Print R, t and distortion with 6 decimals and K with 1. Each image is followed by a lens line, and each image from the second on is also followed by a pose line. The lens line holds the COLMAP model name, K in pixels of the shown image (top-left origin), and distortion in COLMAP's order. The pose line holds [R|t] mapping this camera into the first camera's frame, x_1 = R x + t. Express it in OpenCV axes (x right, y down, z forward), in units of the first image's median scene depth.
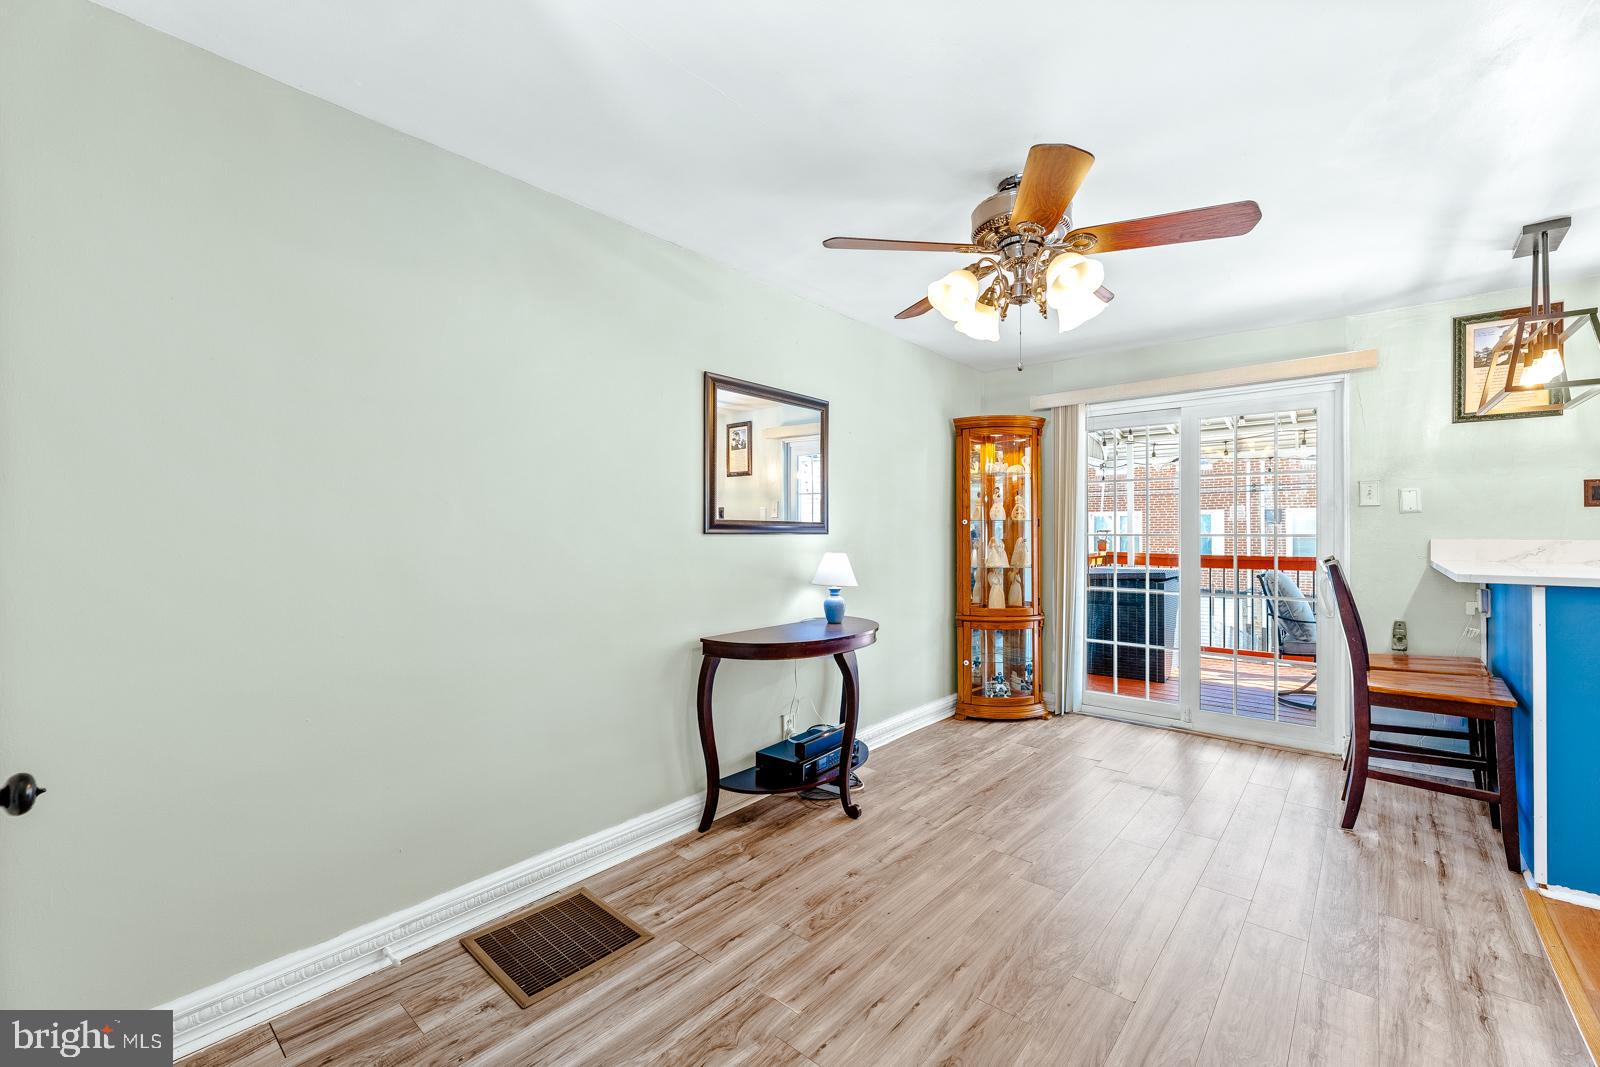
lens RADIAL K [[683.6, 0, 800.0], [0, 683.6, 533.5], [0, 0, 1]] dist [0.001637, 0.000153]
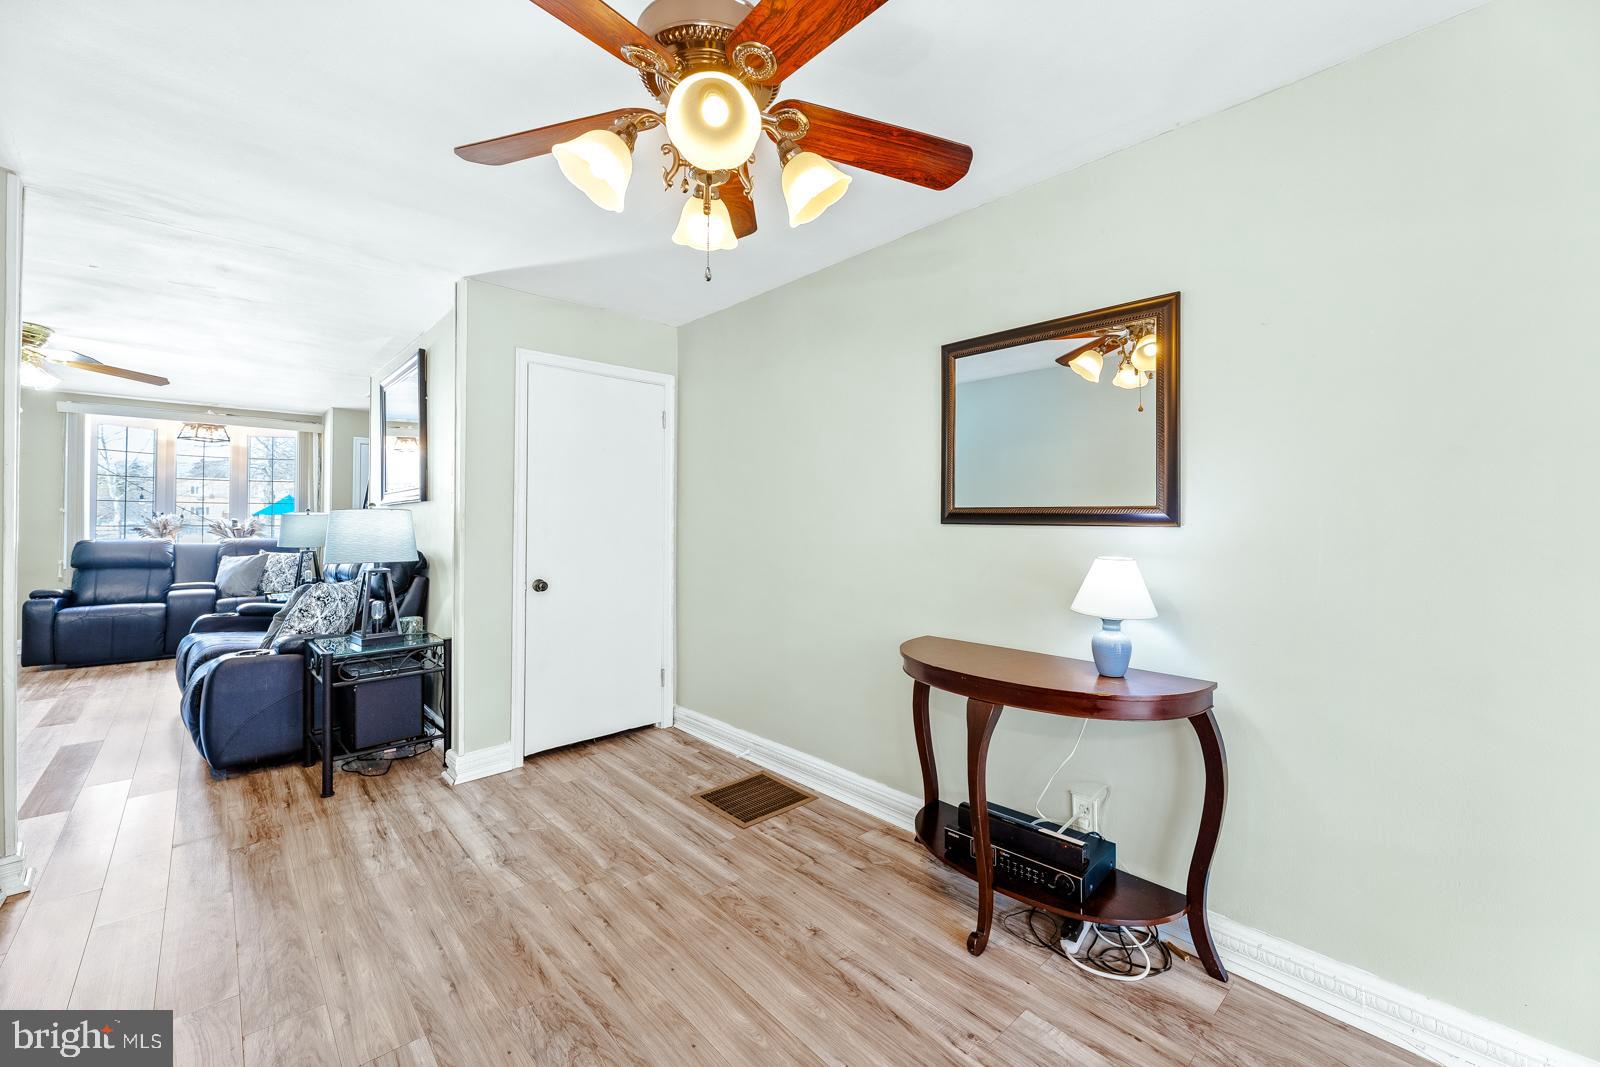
lens RADIAL K [[651.5, 0, 793.9], [0, 651.5, 527.8], [0, 0, 1]] dist [-0.000260, -0.000063]
pose [[-0.139639, 0.008285, -0.990168, 0.662525], [-0.007979, 0.999923, 0.009492, 0.002945], [0.990170, 0.009226, -0.139562, 0.838265]]
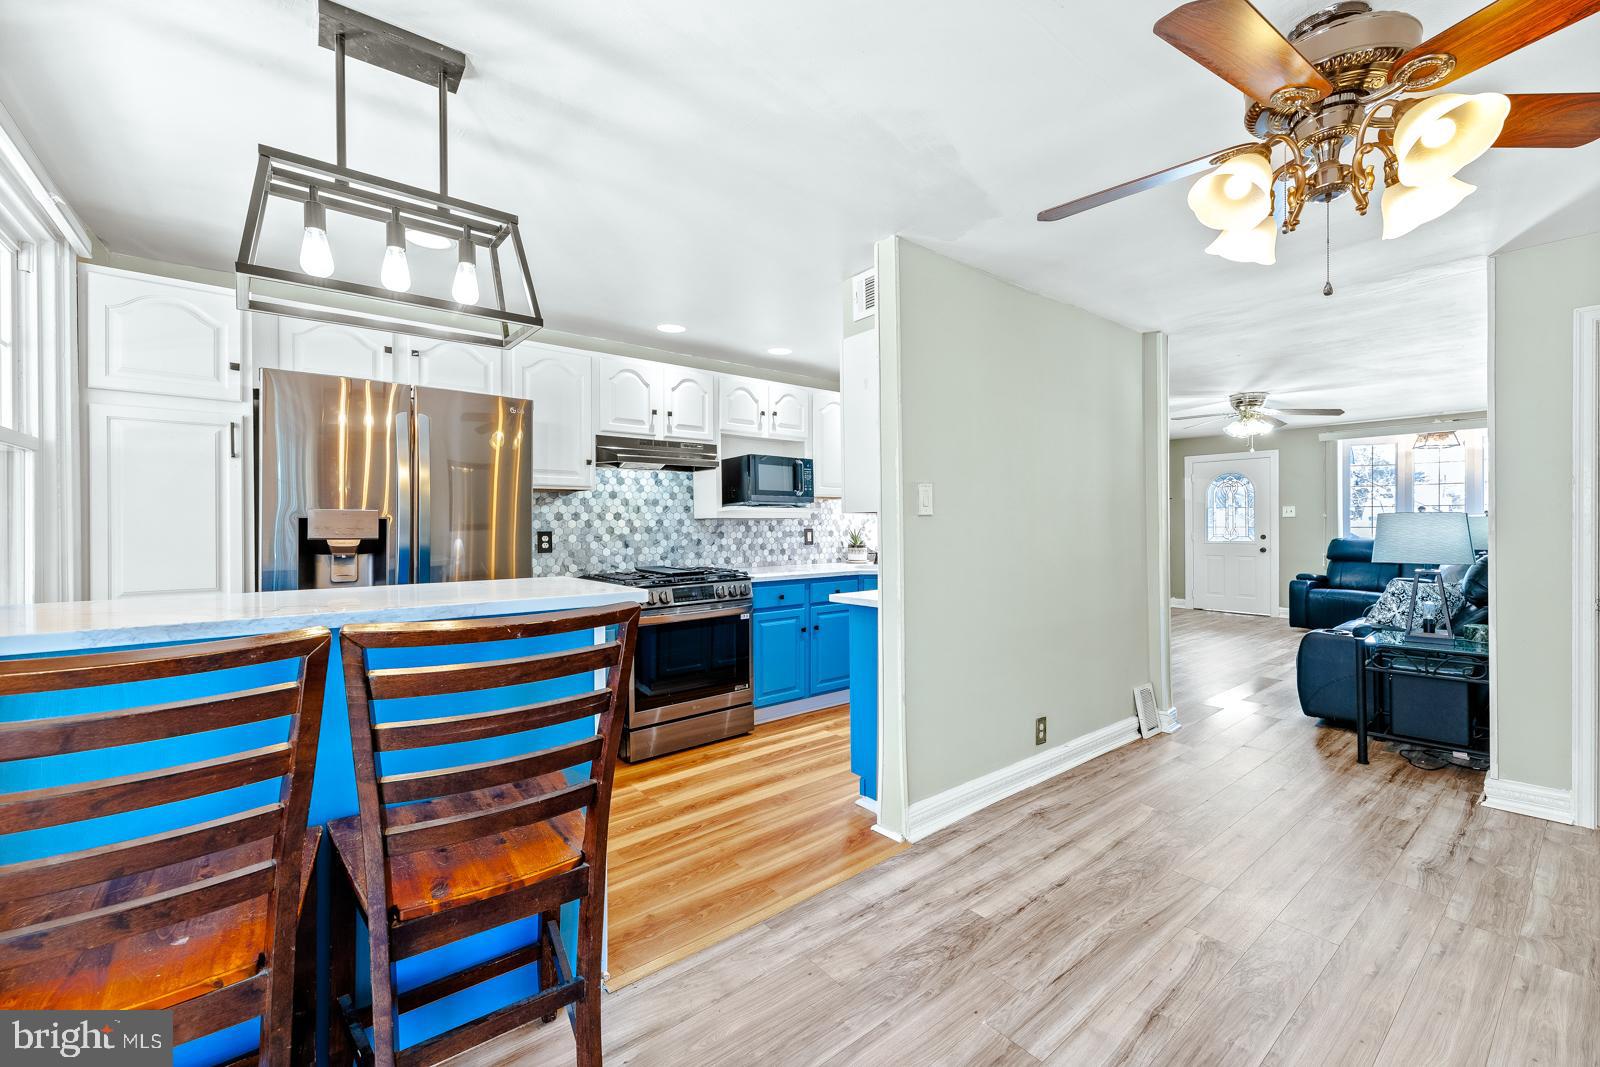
lens RADIAL K [[626.1, 0, 827.3], [0, 626.1, 524.6], [0, 0, 1]] dist [-0.000040, -0.000158]
pose [[-0.981345, 0.011405, 0.191916, 0.501124], [0.011934, 0.999928, 0.001599, -0.005624], [-0.191883, 0.003860, -0.981410, 1.237746]]
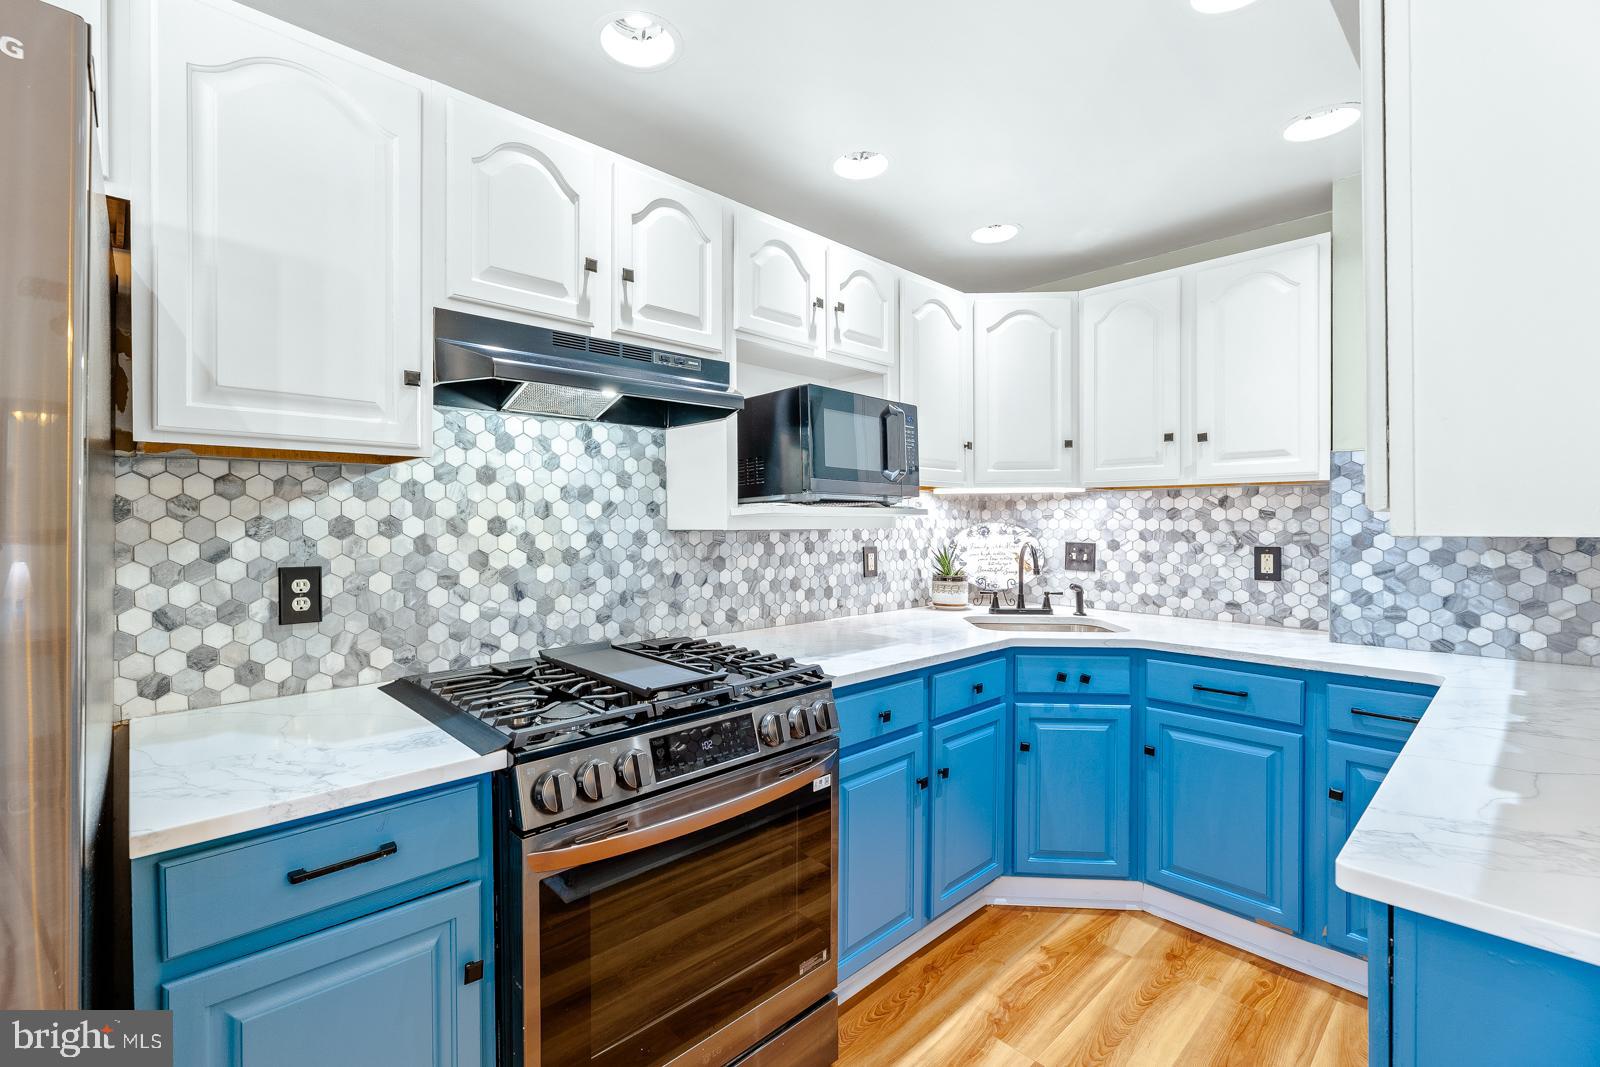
lens RADIAL K [[708.5, 0, 788.1], [0, 708.5, 525.7], [0, 0, 1]] dist [0.000677, -0.000055]
pose [[-0.989768, 0.006646, 0.142531, 0.846171], [0.007353, 0.999963, 0.004439, -0.027621], [-0.142496, 0.005441, -0.989780, 0.606897]]
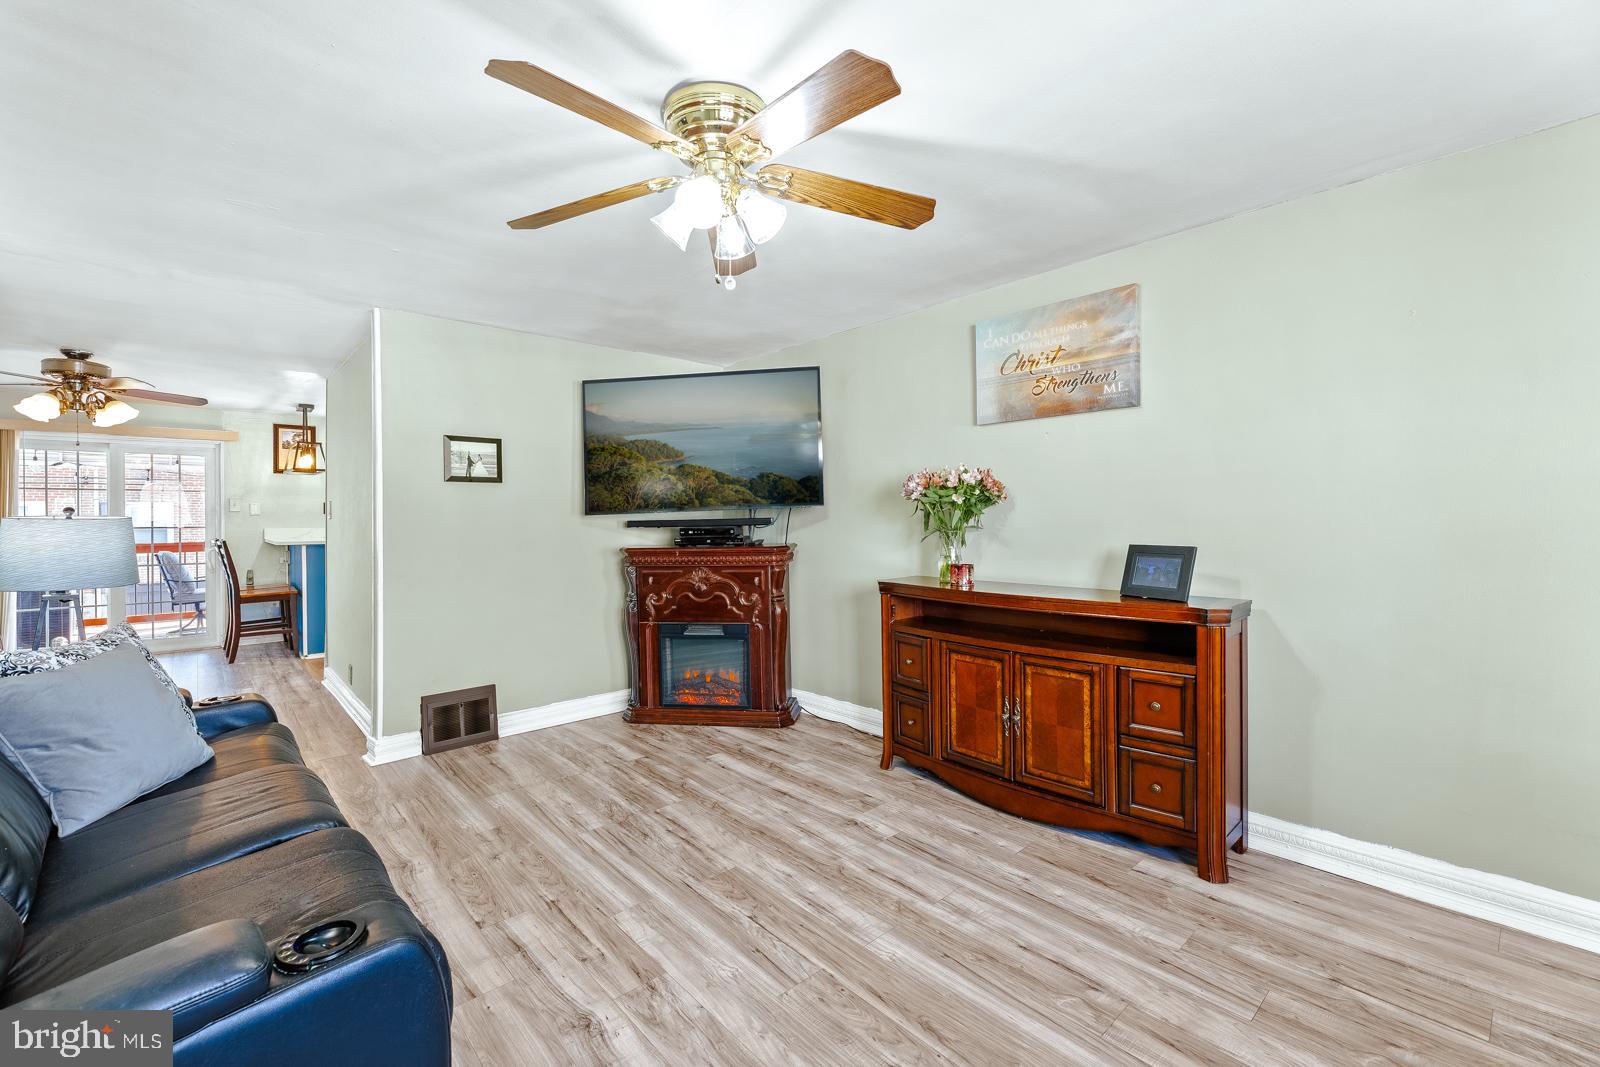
lens RADIAL K [[677.2, 0, 794.1], [0, 677.2, 520.1], [0, 0, 1]] dist [-0.000167, -0.000017]
pose [[0.148065, 0.001499, 0.988977, -0.919871], [0.008922, 0.999956, -0.002851, 0.003255], [-0.988937, 0.009245, 0.148045, -0.942223]]
